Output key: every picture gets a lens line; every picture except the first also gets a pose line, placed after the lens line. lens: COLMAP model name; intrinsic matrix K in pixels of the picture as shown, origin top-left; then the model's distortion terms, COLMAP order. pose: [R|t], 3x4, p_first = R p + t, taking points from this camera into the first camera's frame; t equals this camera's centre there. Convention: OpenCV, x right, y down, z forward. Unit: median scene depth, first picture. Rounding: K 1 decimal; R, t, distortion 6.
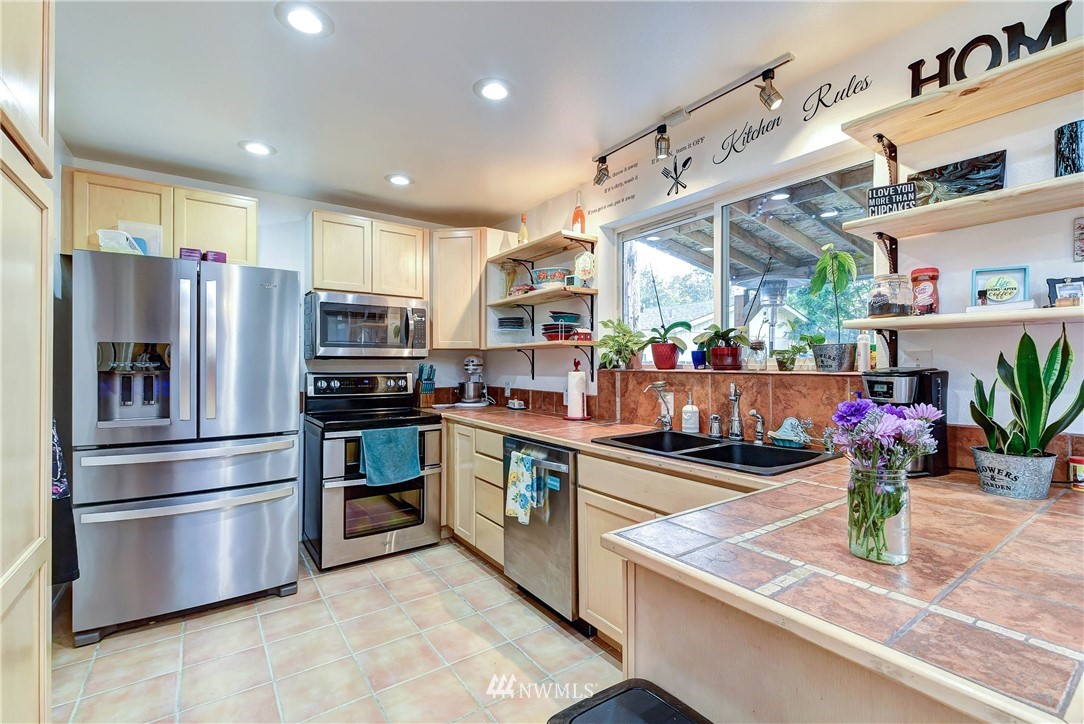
lens RADIAL K [[483.0, 0, 542.0], [0, 483.0, 362.0], [0, 0, 1]] dist [0.023628, -0.018620]
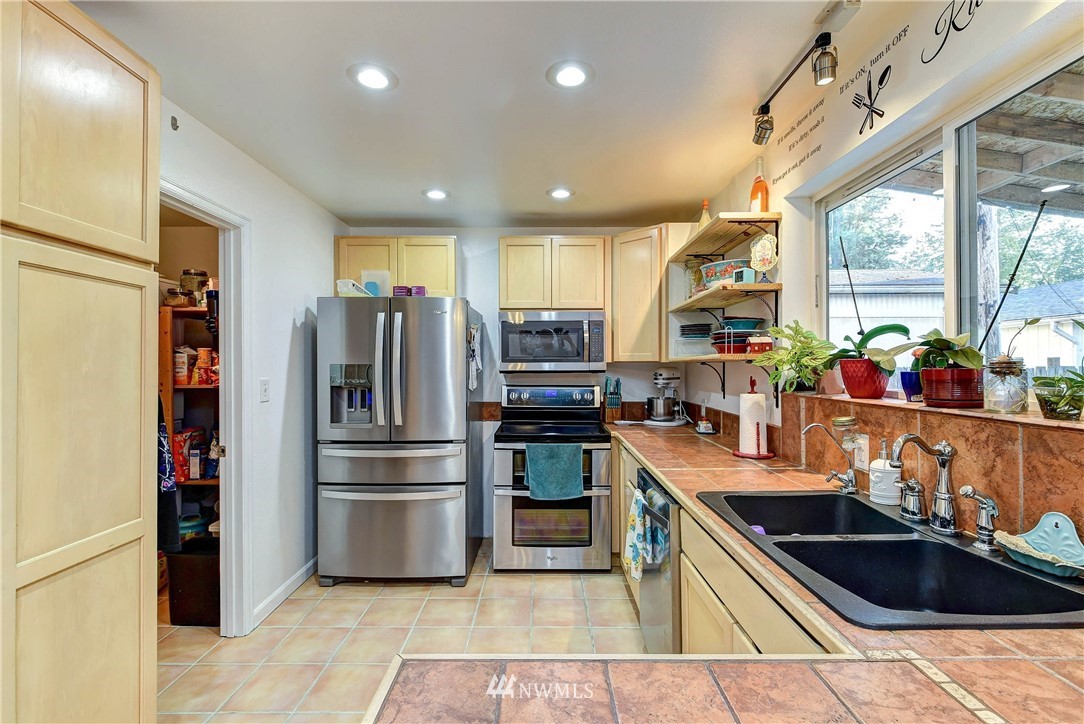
lens RADIAL K [[483.0, 0, 542.0], [0, 483.0, 362.0], [0, 0, 1]] dist [0.023628, -0.018620]
pose [[0.807731, -0.004040, -0.589537, 0.263894], [0.004524, 0.999990, -0.000655, -0.032231], [0.589534, -0.002138, 0.807741, 0.187857]]
